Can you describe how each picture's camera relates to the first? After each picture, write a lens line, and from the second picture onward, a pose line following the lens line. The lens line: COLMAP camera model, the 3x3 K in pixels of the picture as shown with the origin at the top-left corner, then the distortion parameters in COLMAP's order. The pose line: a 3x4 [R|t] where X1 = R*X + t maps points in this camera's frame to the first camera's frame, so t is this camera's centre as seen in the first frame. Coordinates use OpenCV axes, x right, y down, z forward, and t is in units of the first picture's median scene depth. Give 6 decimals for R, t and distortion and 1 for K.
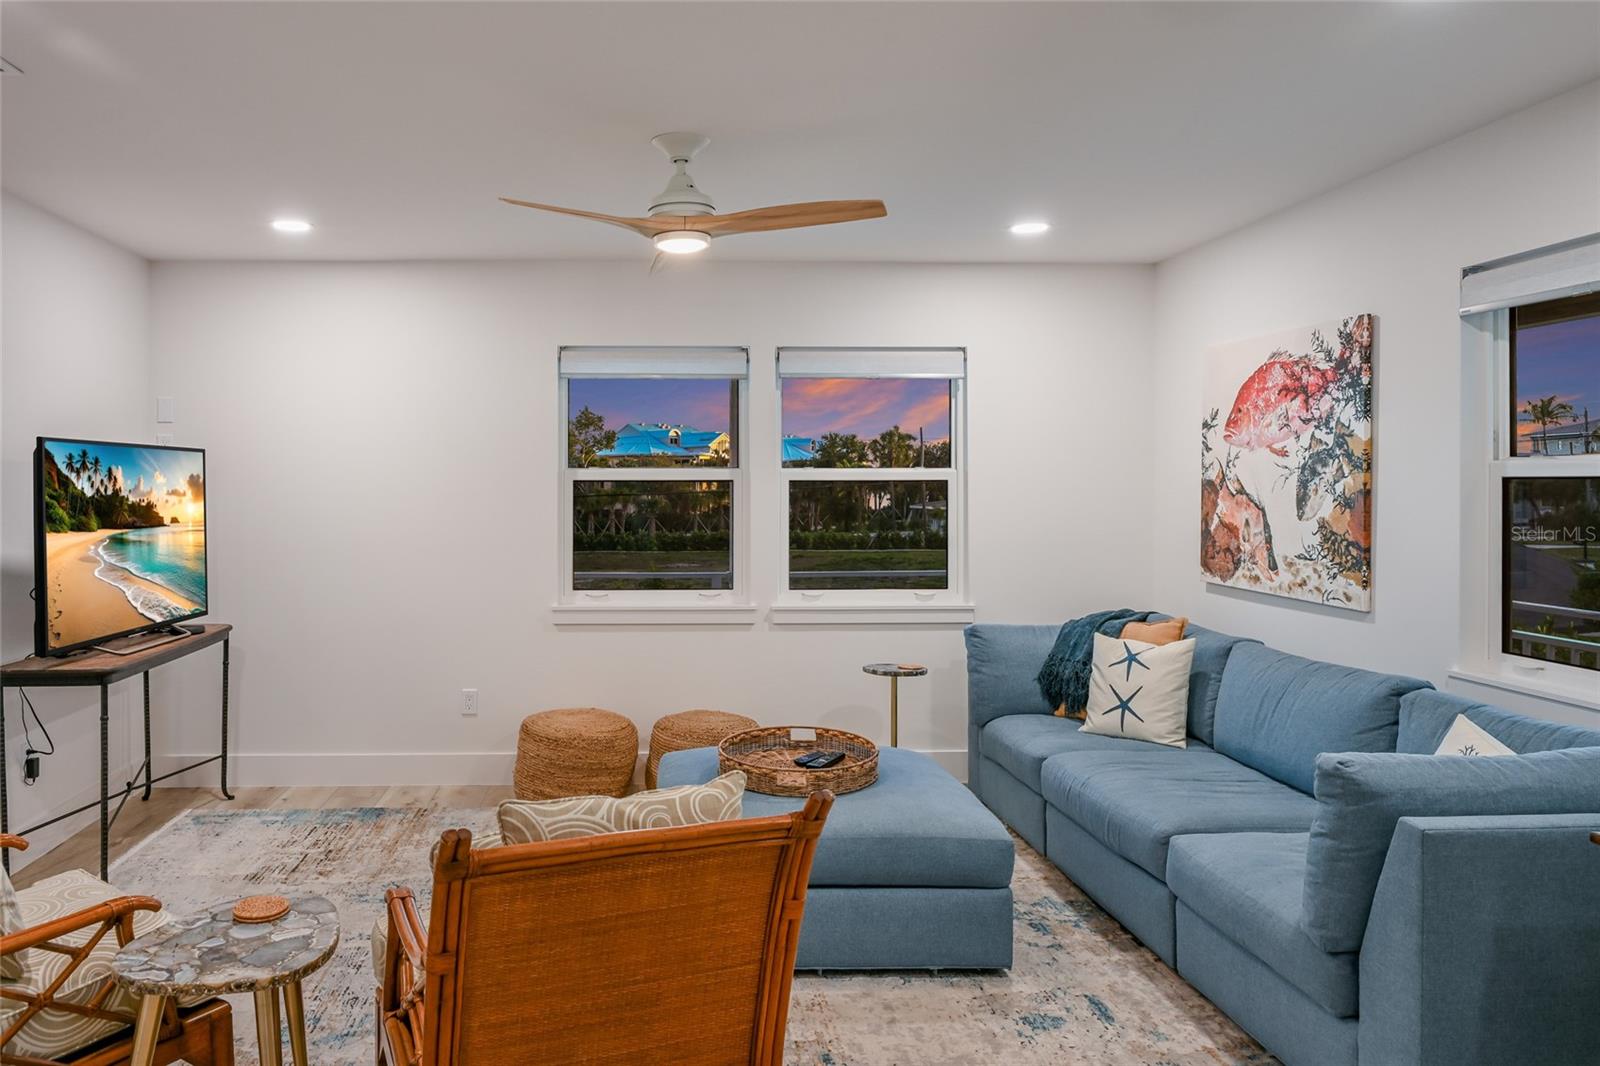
lens RADIAL K [[1149.7, 0, 799.9], [0, 1149.7, 465.1], [0, 0, 1]] dist [-0.007864, -0.001892]
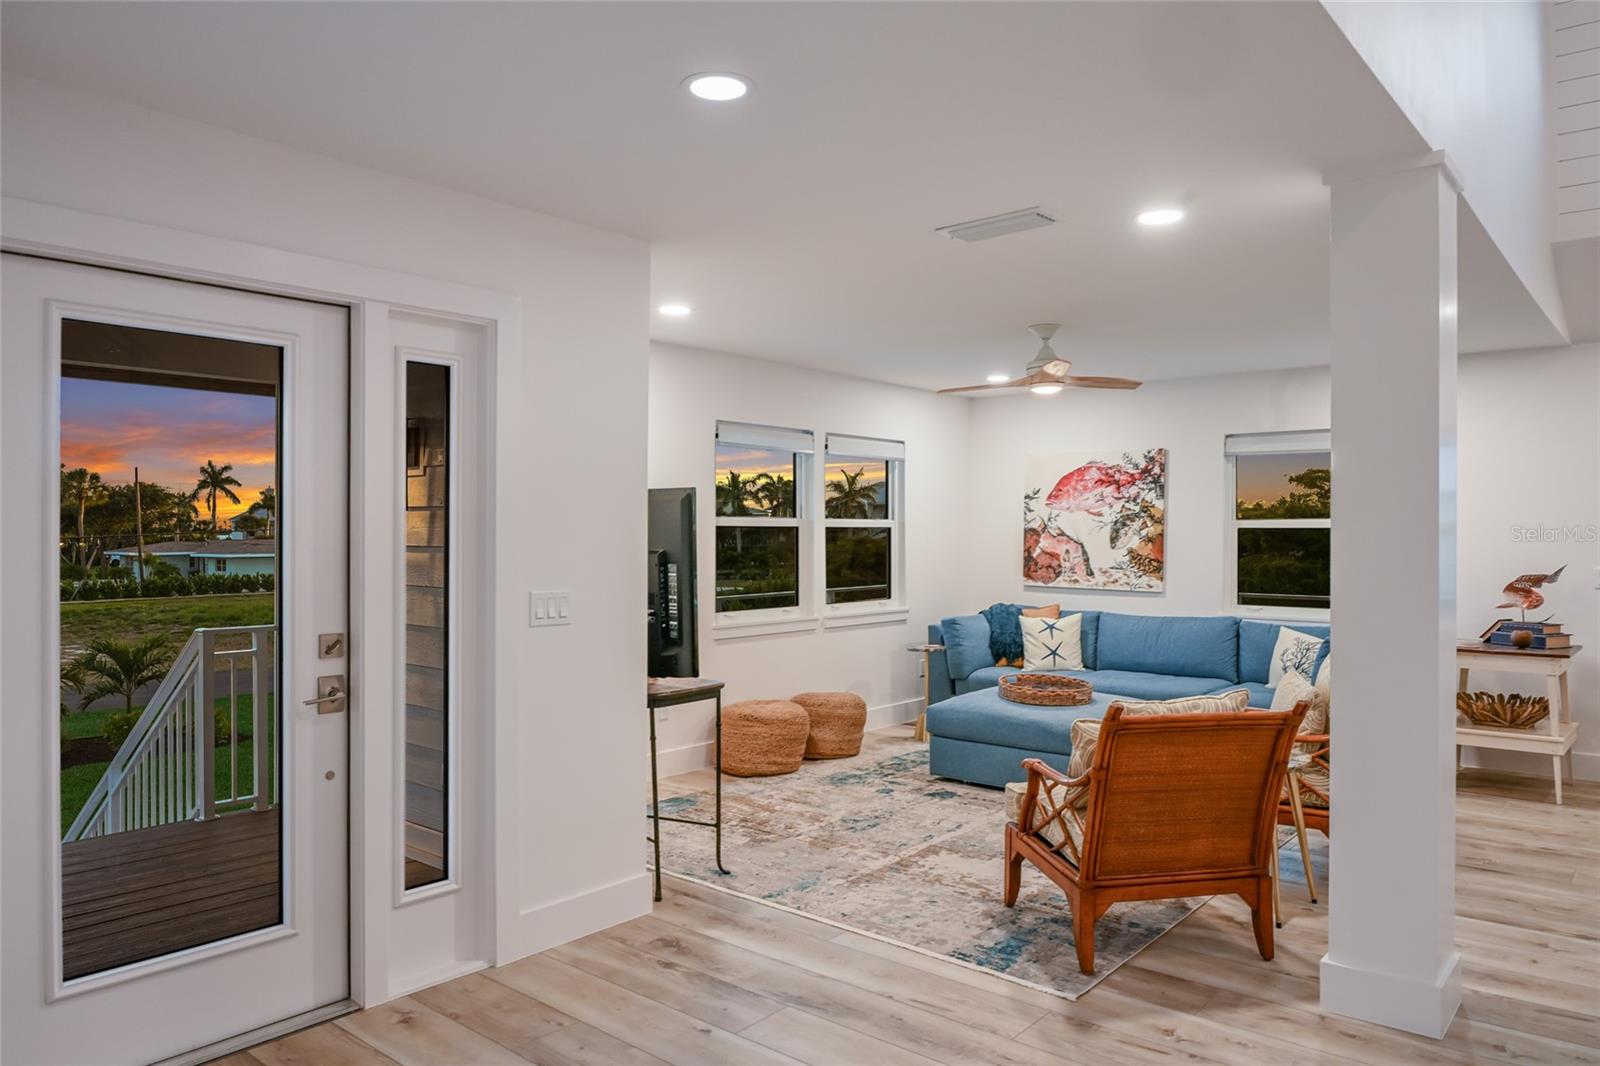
lens RADIAL K [[1083.7, 0, 797.3], [0, 1083.7, 522.8], [0, 0, 1]] dist [-0.003371, -0.000674]
pose [[0.666532, 0.007587, 0.745438, -1.289253], [-0.015455, 0.999874, 0.003642, 0.004889], [-0.745316, -0.013948, 0.666565, 0.172853]]
